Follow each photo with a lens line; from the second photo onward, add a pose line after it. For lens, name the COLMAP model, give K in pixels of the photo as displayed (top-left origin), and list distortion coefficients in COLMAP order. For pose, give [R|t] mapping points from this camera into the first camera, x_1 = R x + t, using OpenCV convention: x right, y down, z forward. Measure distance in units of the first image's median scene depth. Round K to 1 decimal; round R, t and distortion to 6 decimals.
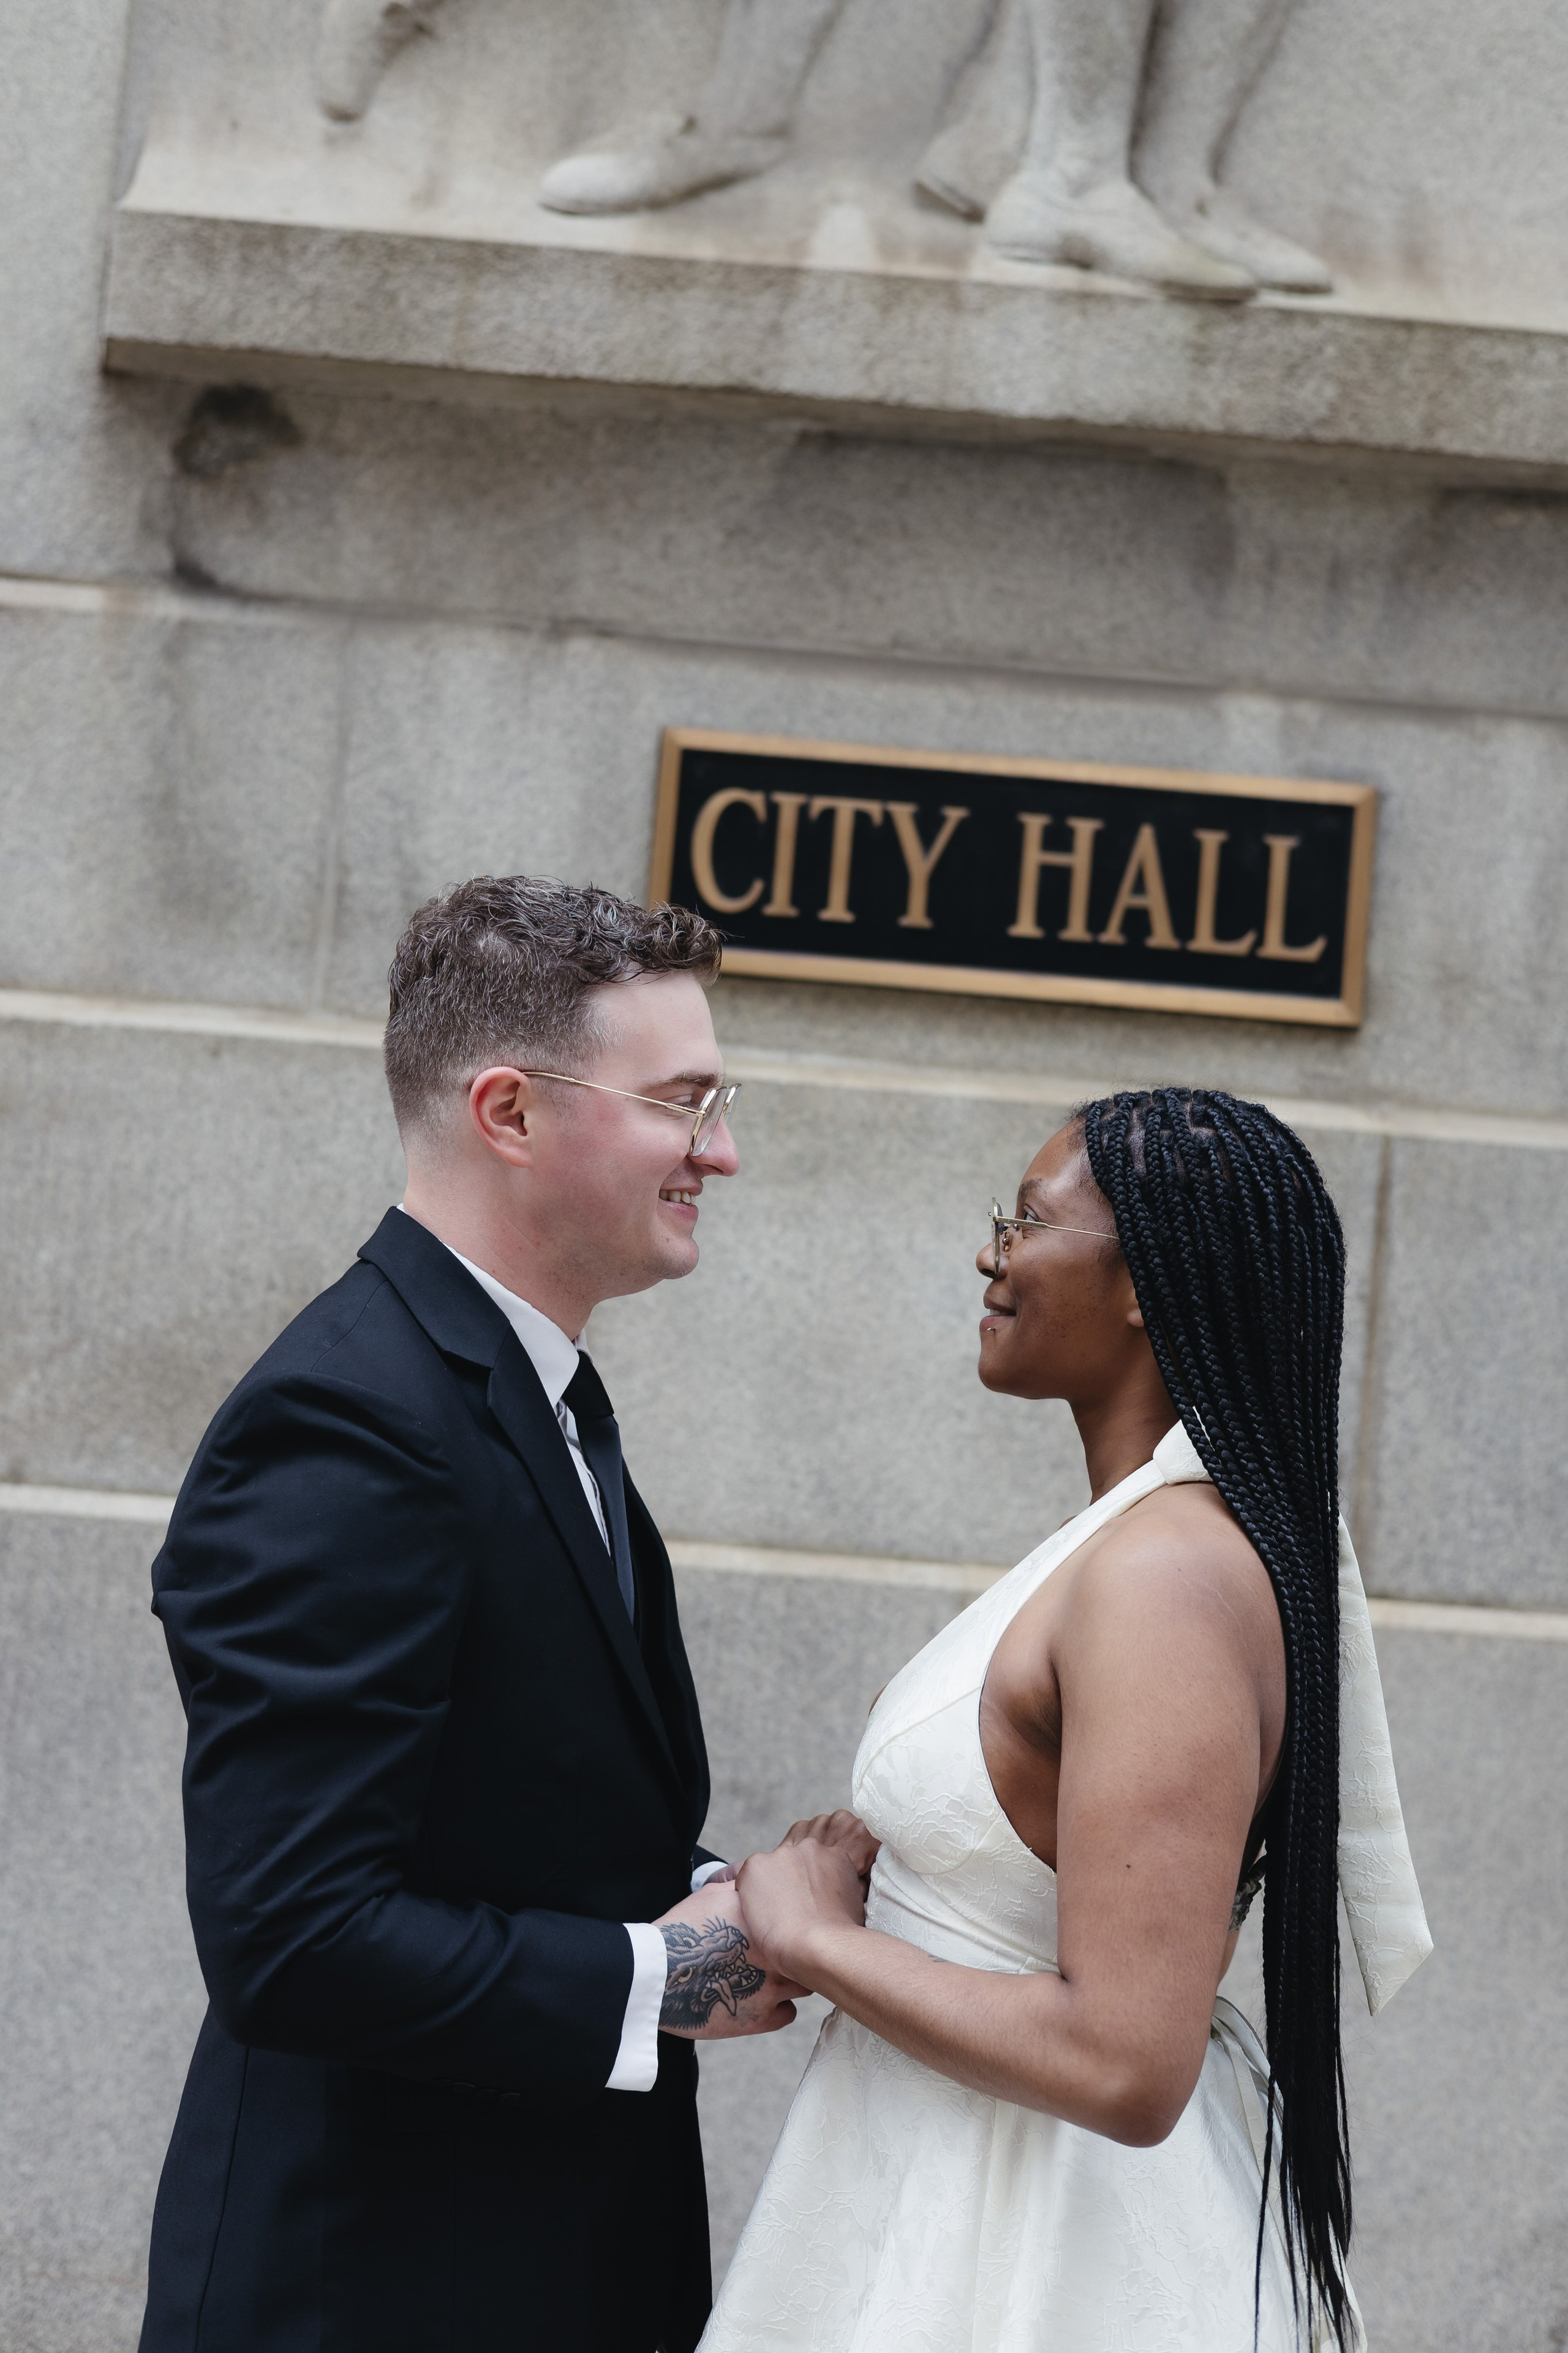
lens RADIAL K [[3562.3, 0, 779.8], [0, 3562.3, 1114.7], [0, 0, 1]] dist [0.006601, 0.037429]
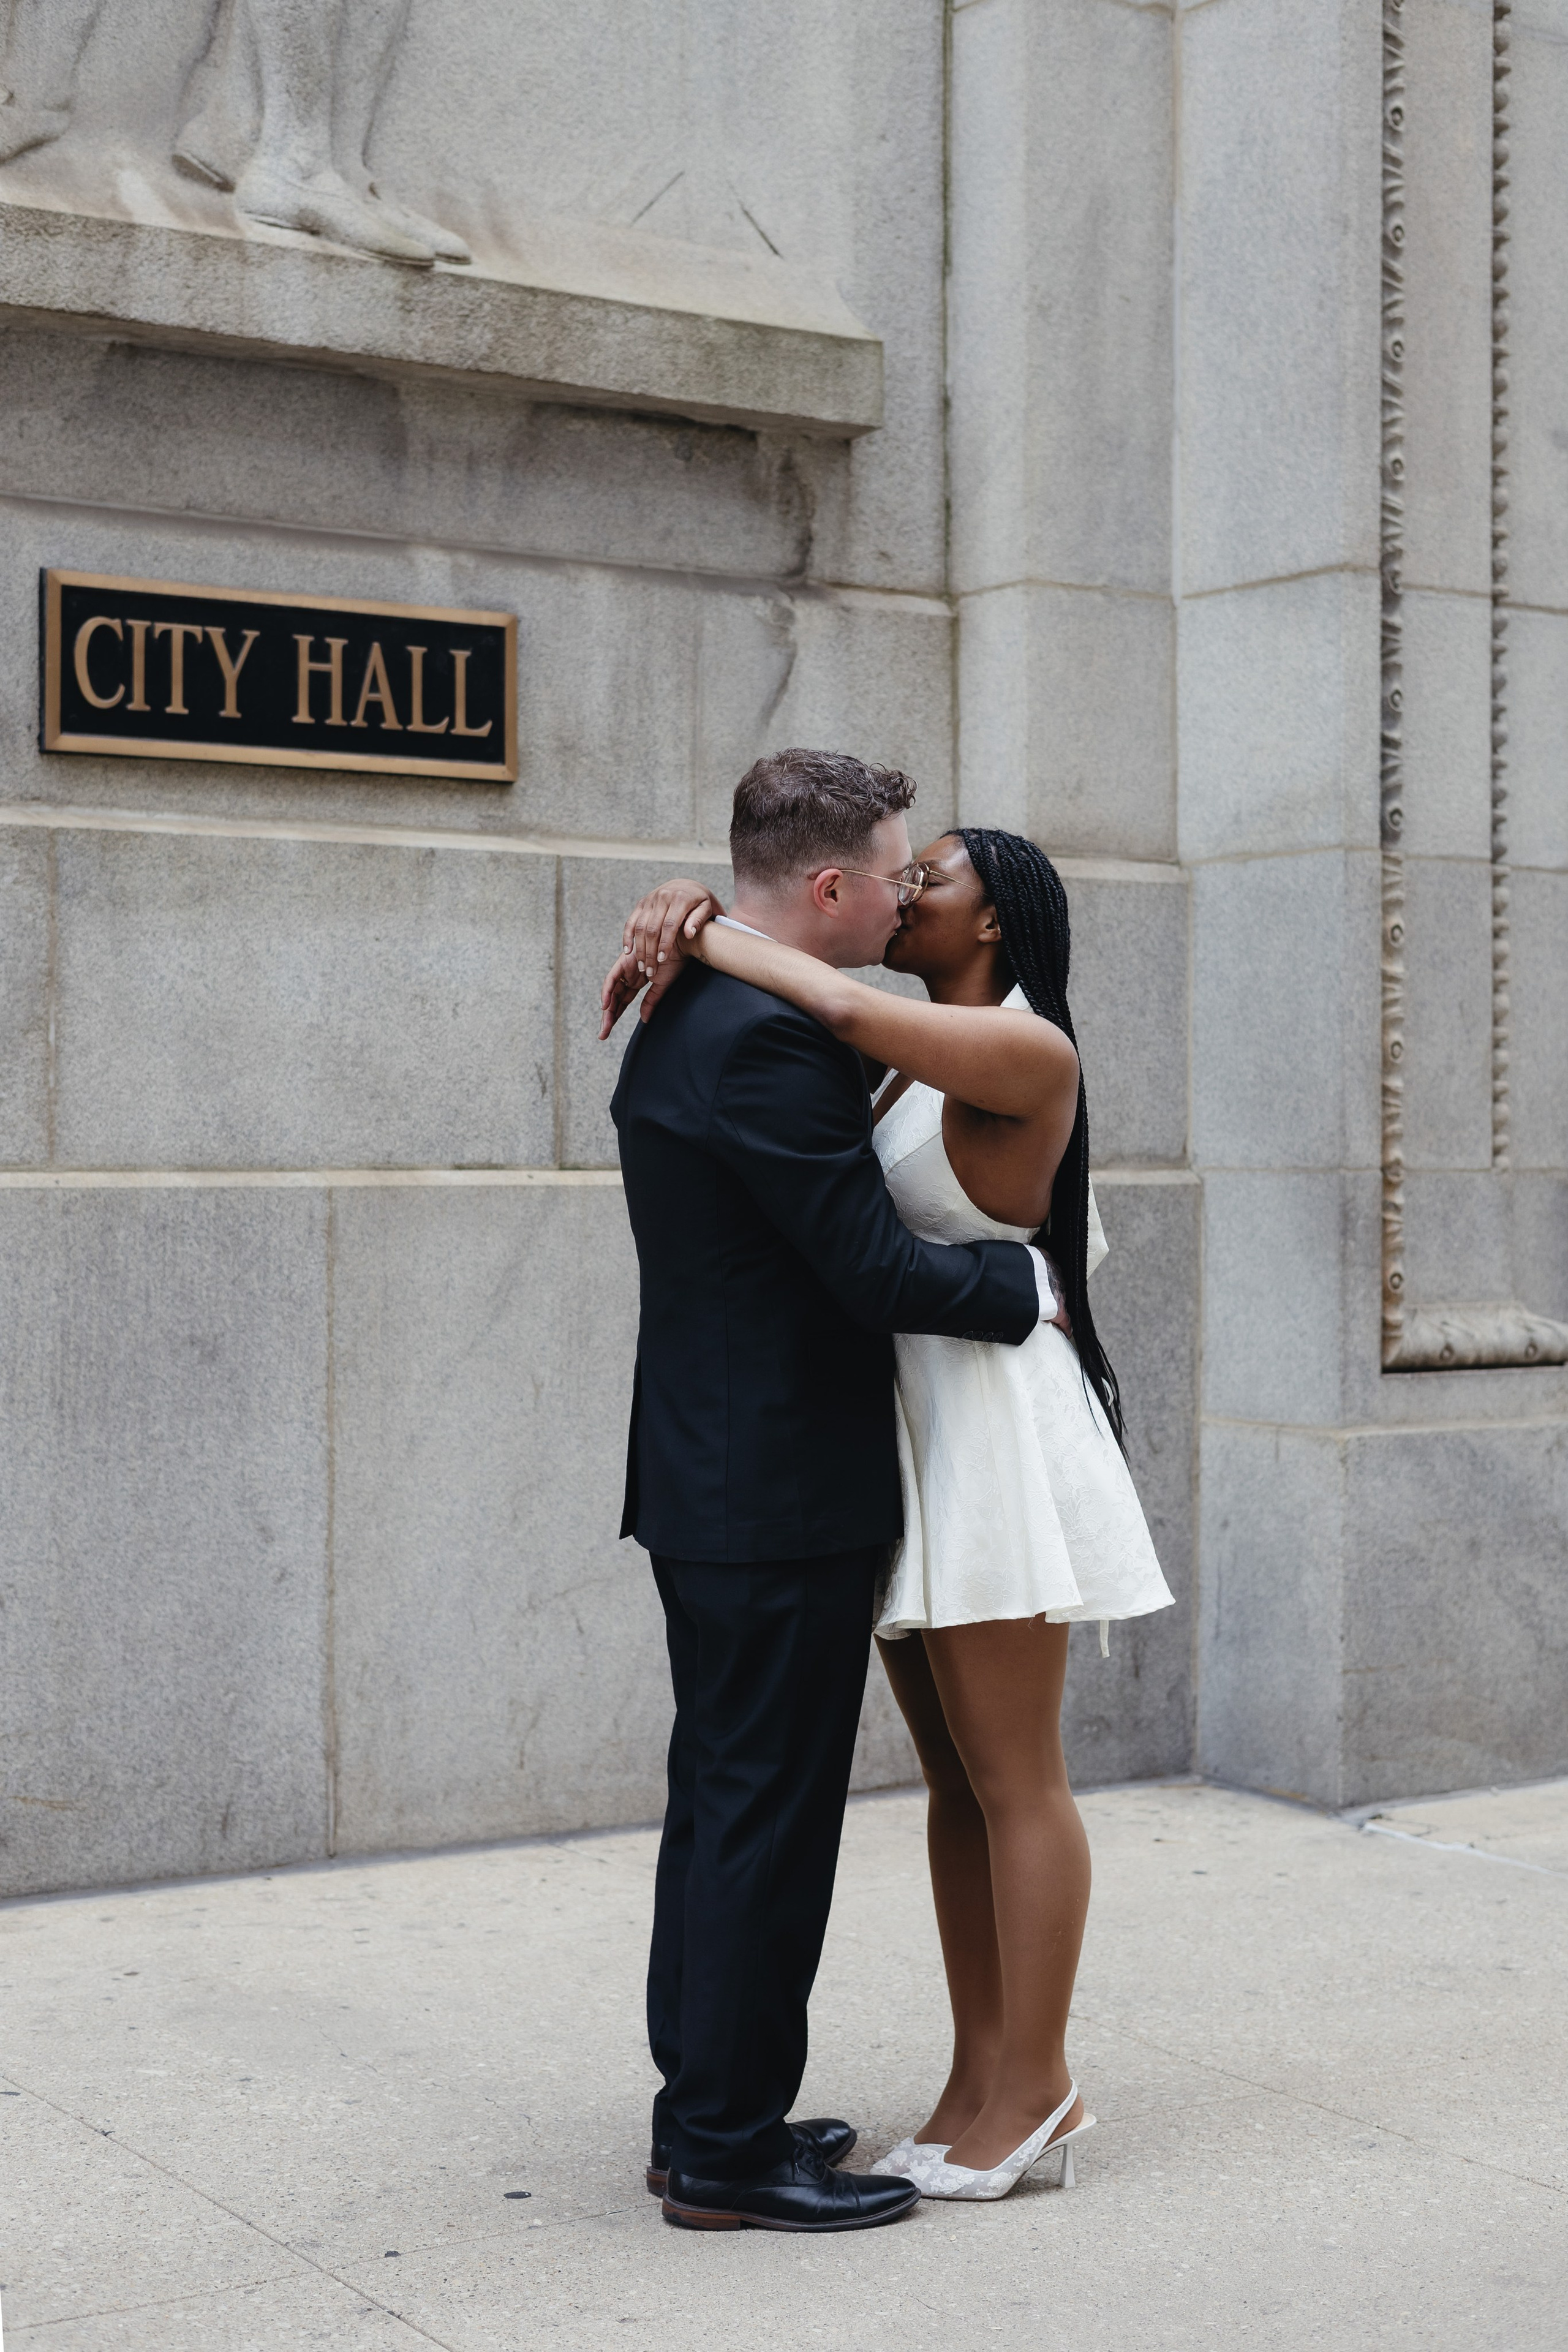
lens RADIAL K [[3463.0, 0, 832.2], [0, 3463.0, 1163.2], [0, 0, 1]] dist [-0.009617, 0.099398]
pose [[0.834234, -0.085158, 0.544795, -0.510548], [0.030333, 0.993594, 0.108862, -0.020096], [-0.550576, -0.074291, 0.831473, -0.252825]]
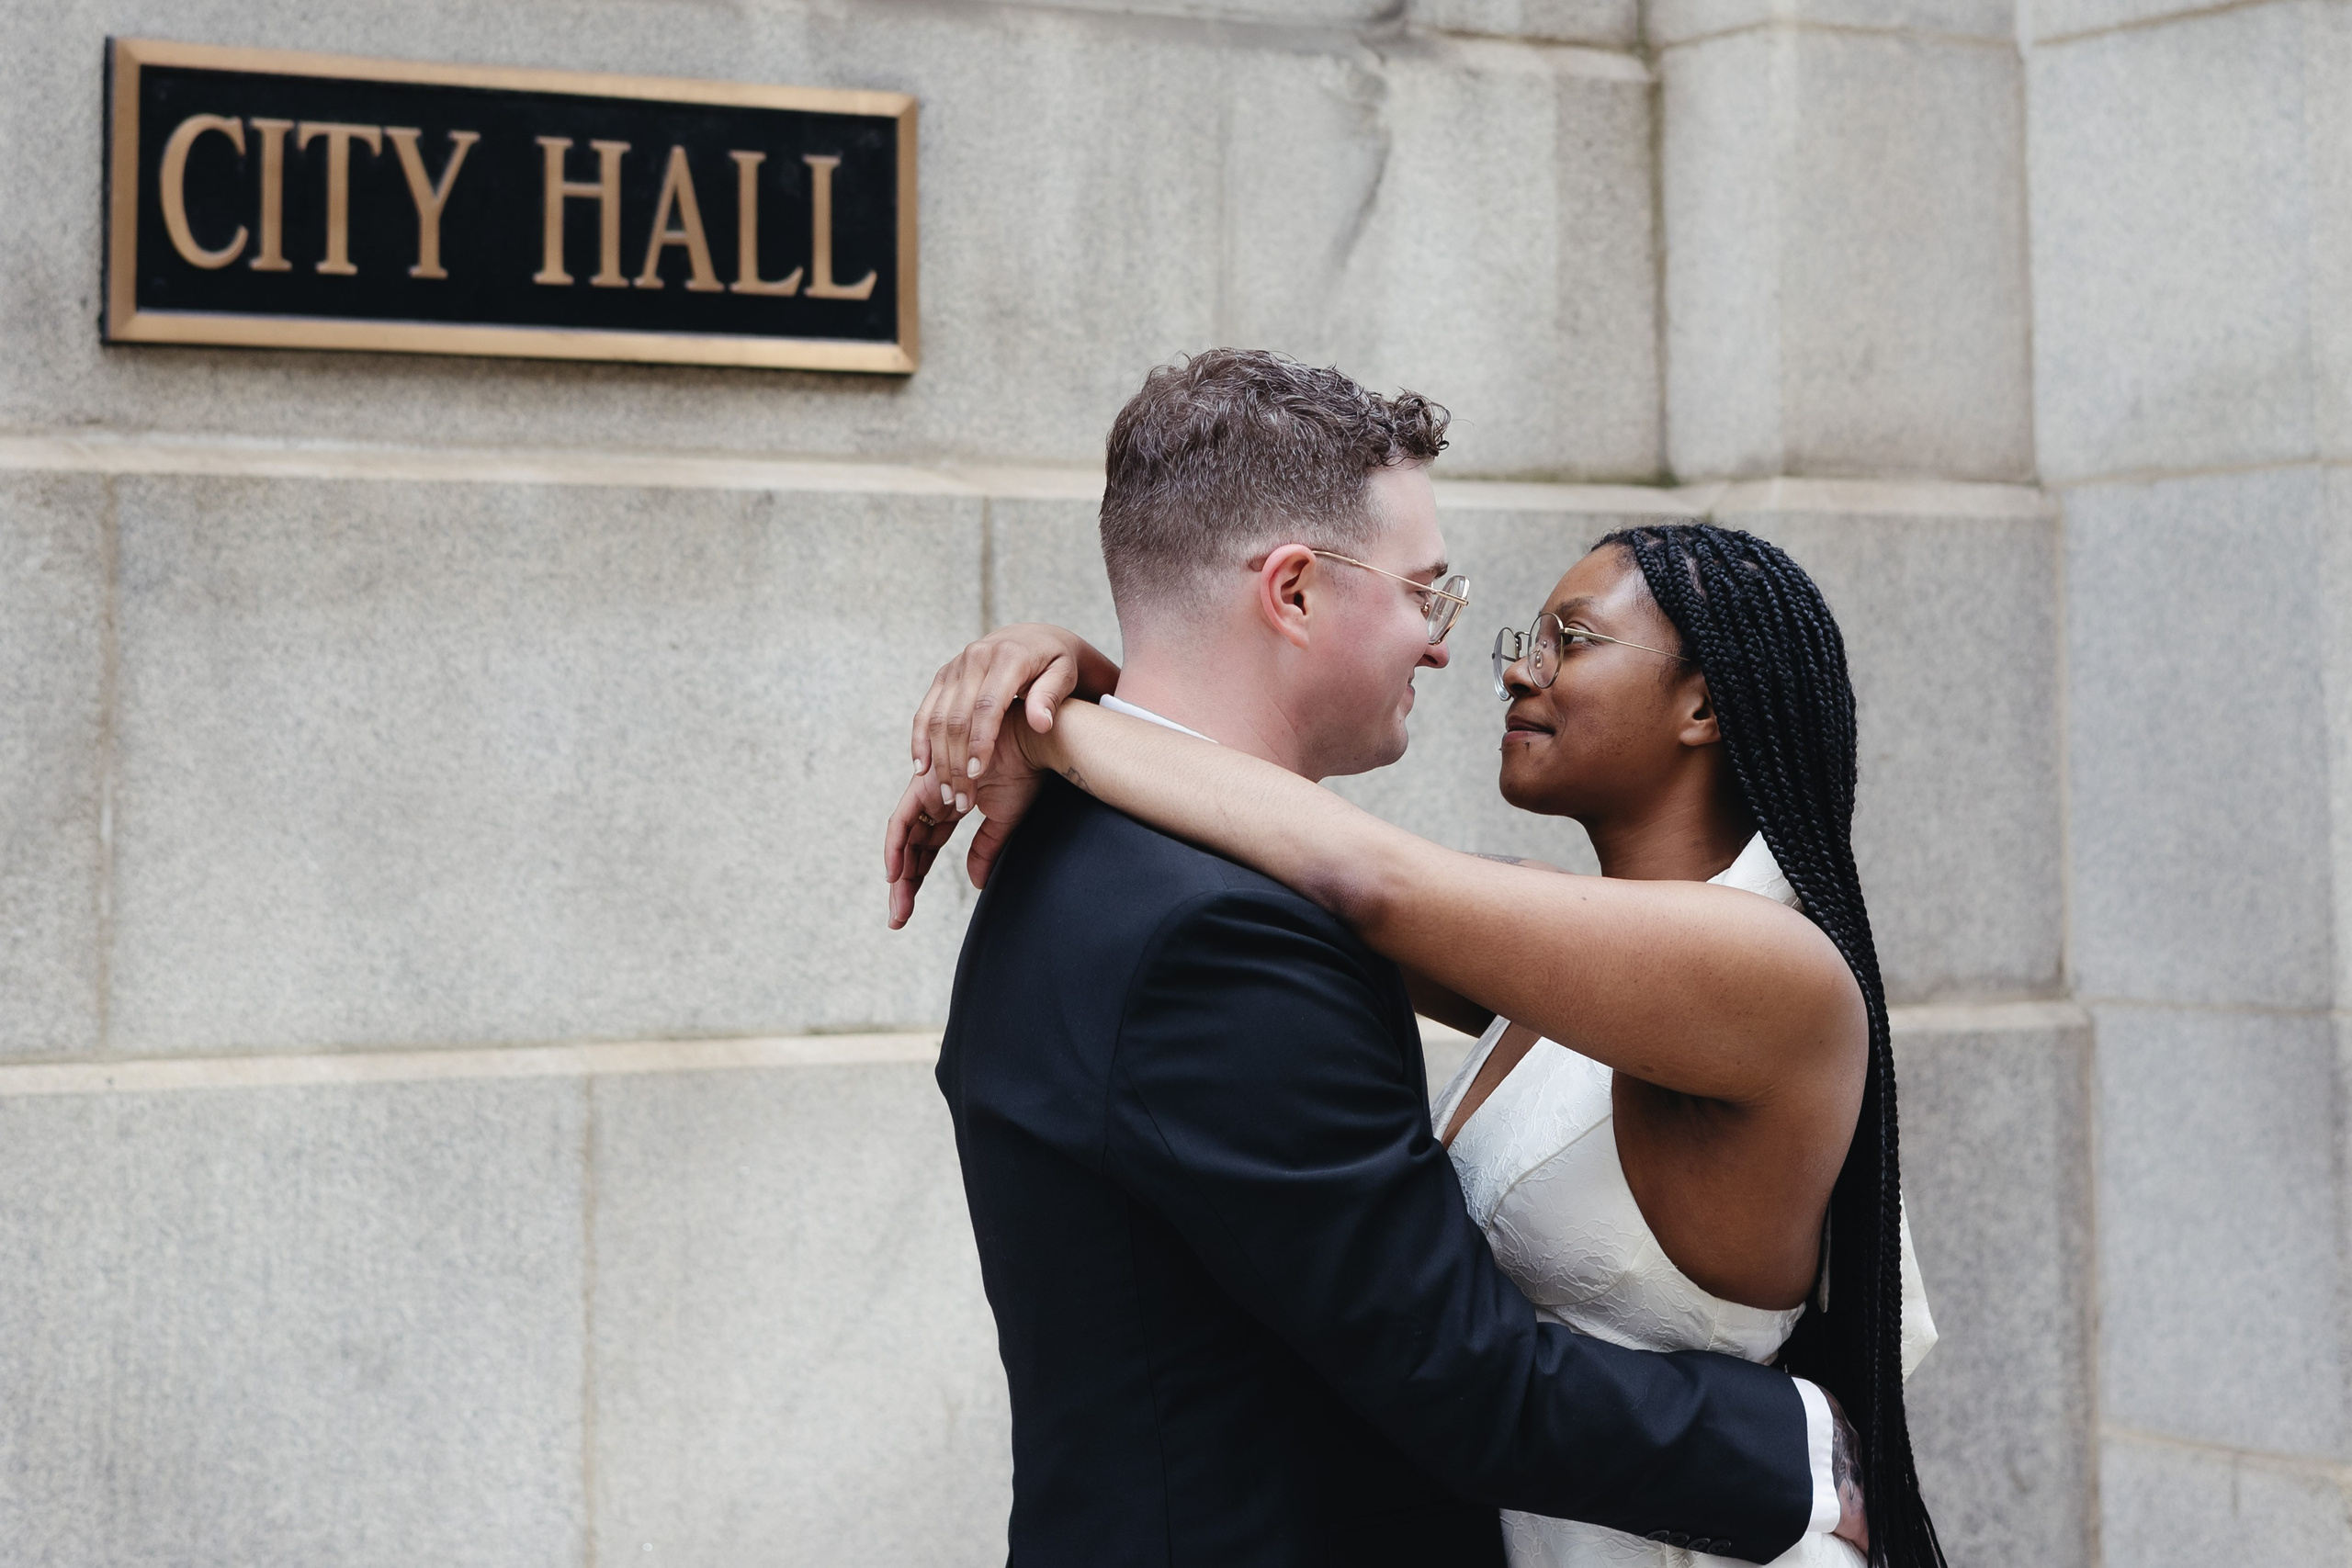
lens RADIAL K [[4926.5, 0, 1249.4], [0, 4926.5, 363.5], [0, 0, 1]] dist [-0.017218, 0.278026]
pose [[0.864396, -0.046358, 0.500671, -0.366324], [0.045940, 0.998857, 0.013172, -0.039137], [-0.500709, 0.011615, 0.865538, -0.075105]]
